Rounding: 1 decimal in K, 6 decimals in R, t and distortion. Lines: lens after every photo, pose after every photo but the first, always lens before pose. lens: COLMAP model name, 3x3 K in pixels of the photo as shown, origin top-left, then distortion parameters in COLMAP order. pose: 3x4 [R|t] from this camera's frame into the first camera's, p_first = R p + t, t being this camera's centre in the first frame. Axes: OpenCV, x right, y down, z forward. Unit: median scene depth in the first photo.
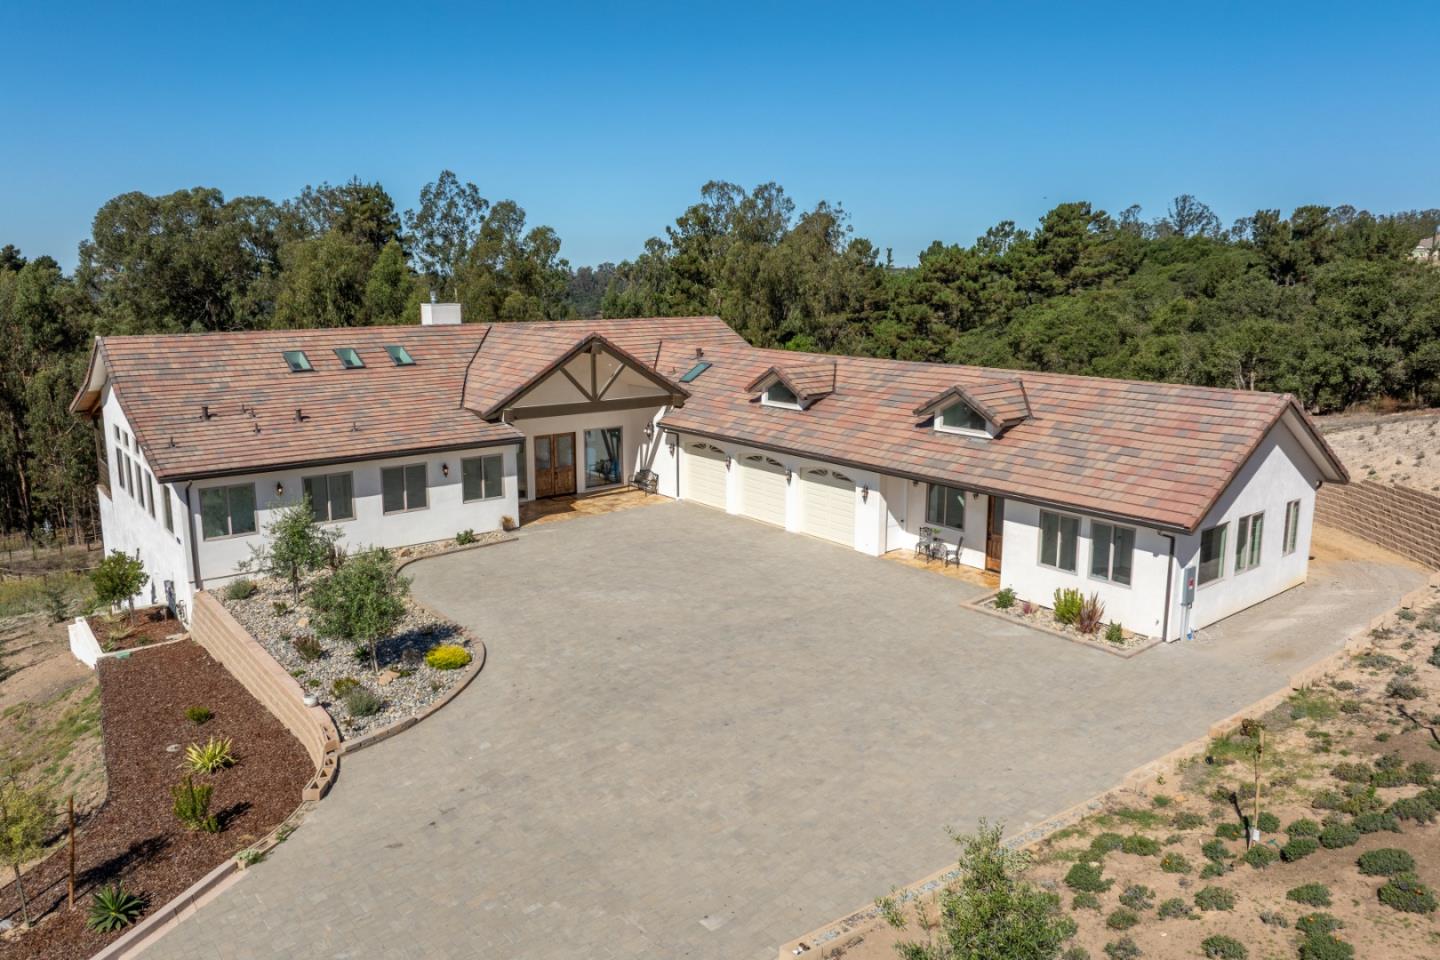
lens RADIAL K [[1007.3, 0, 724.6], [0, 1007.3, 440.7], [0, 0, 1]] dist [-0.024550, -0.001421]
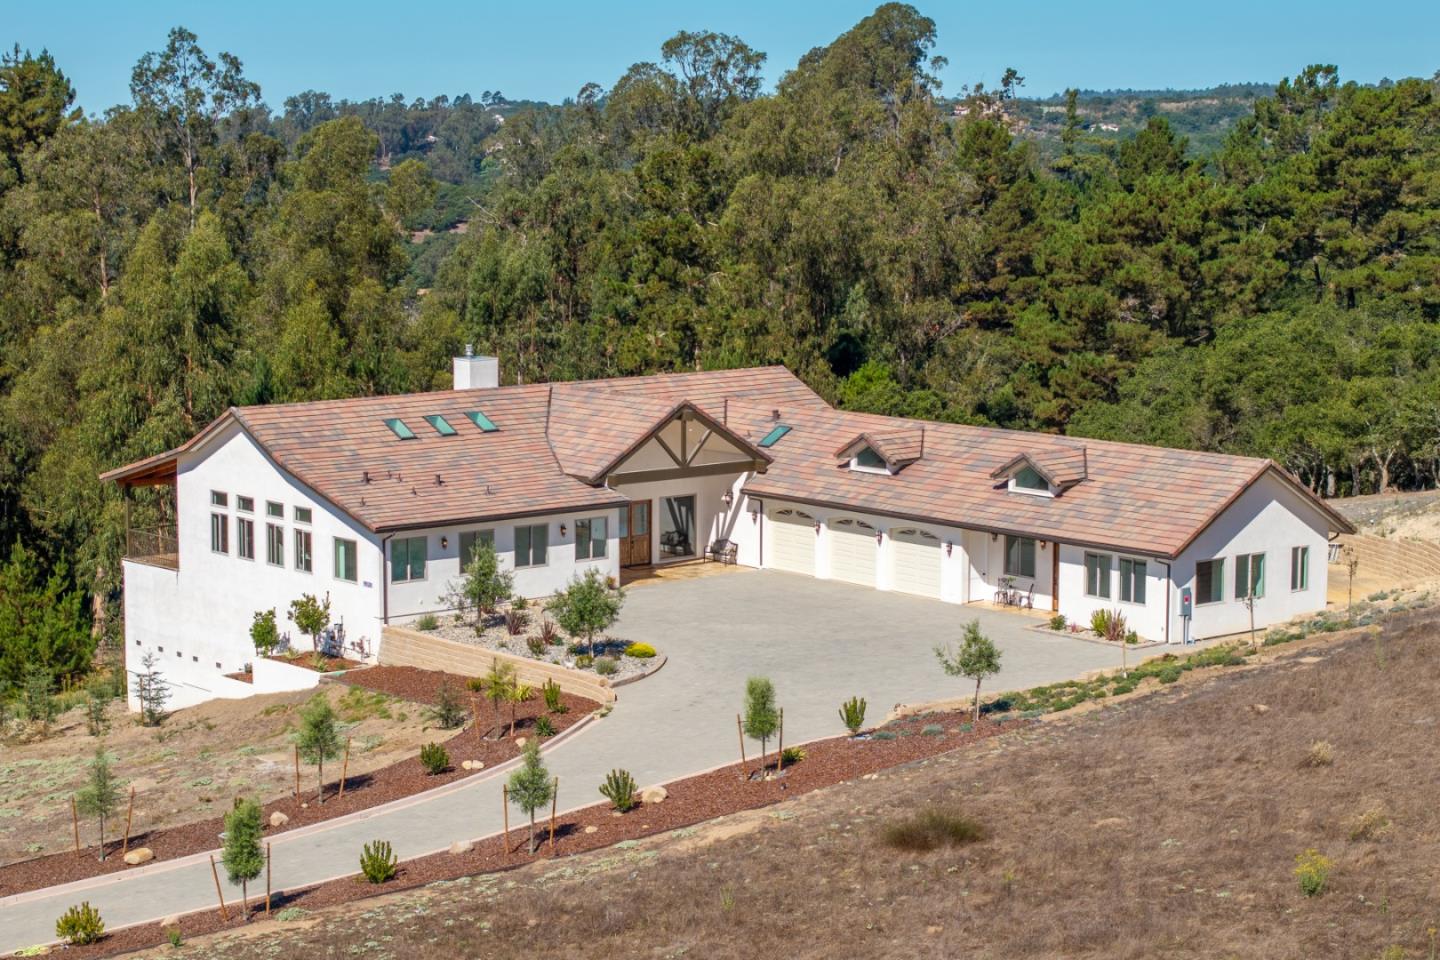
lens RADIAL K [[2917.8, 0, 439.1], [0, 2917.8, 479.8], [0, 0, 1]] dist [-0.050826, -0.063838]
pose [[0.998061, -0.002261, -0.062196, -0.192152], [-0.000008, 0.999335, -0.036462, 0.080263], [0.062237, 0.036391, 0.997398, -1.935542]]
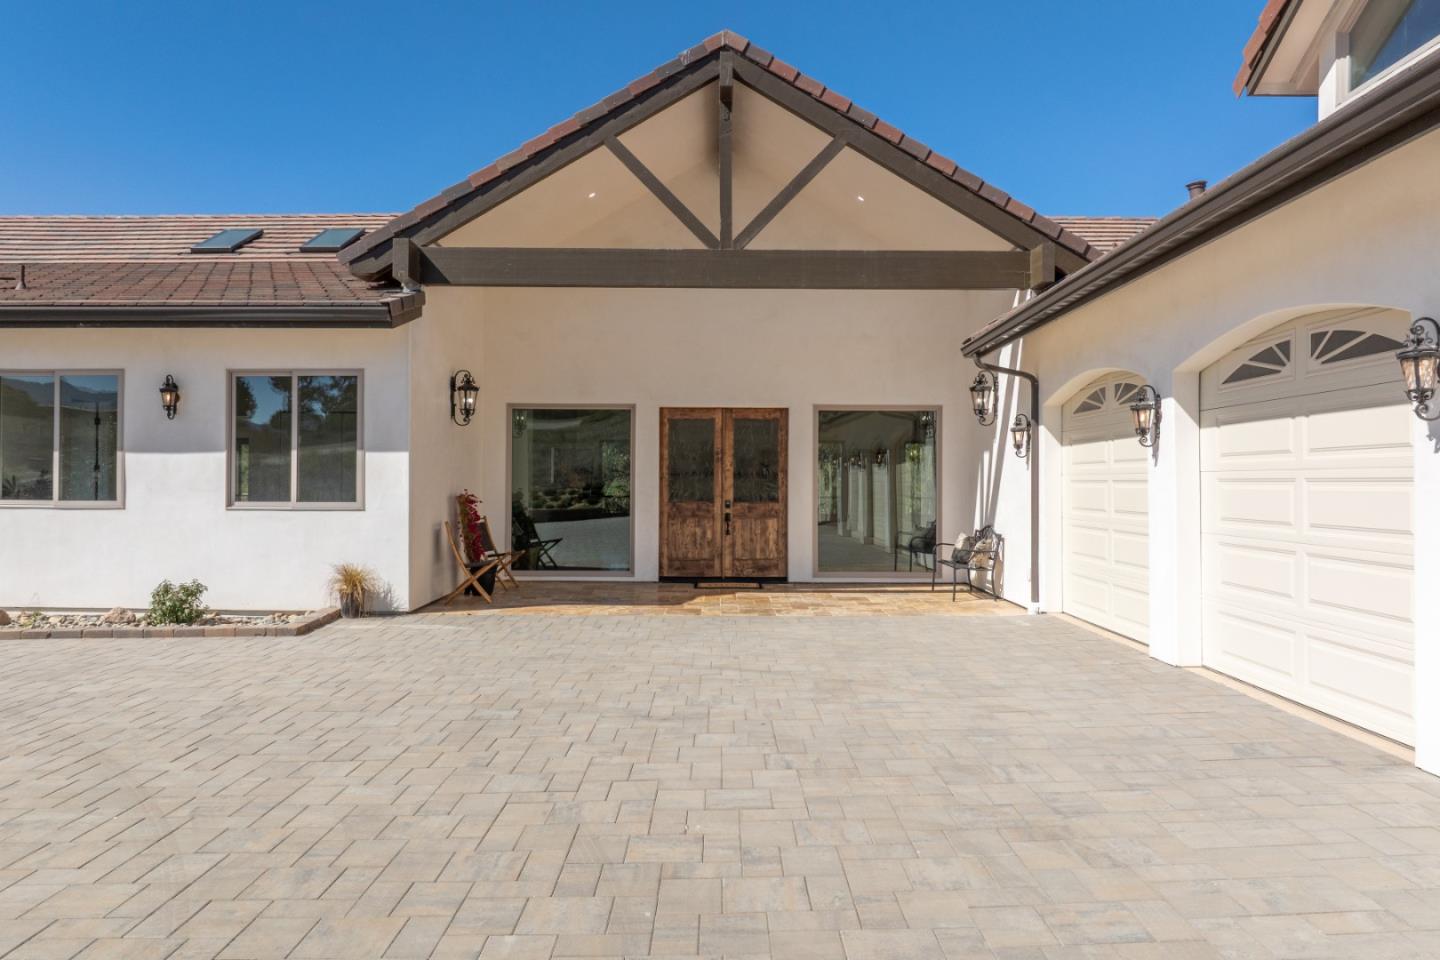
lens RADIAL K [[1010.8, 0, 720.0], [0, 1010.8, 480.0], [0, 0, 1]] dist [-0.009733, -0.003262]
pose [[0.781305, 0.000247, -0.624149, 0.066756], [-0.103481, 0.986211, -0.129148, 0.072134], [0.615511, 0.165491, 0.770558, 0.766618]]
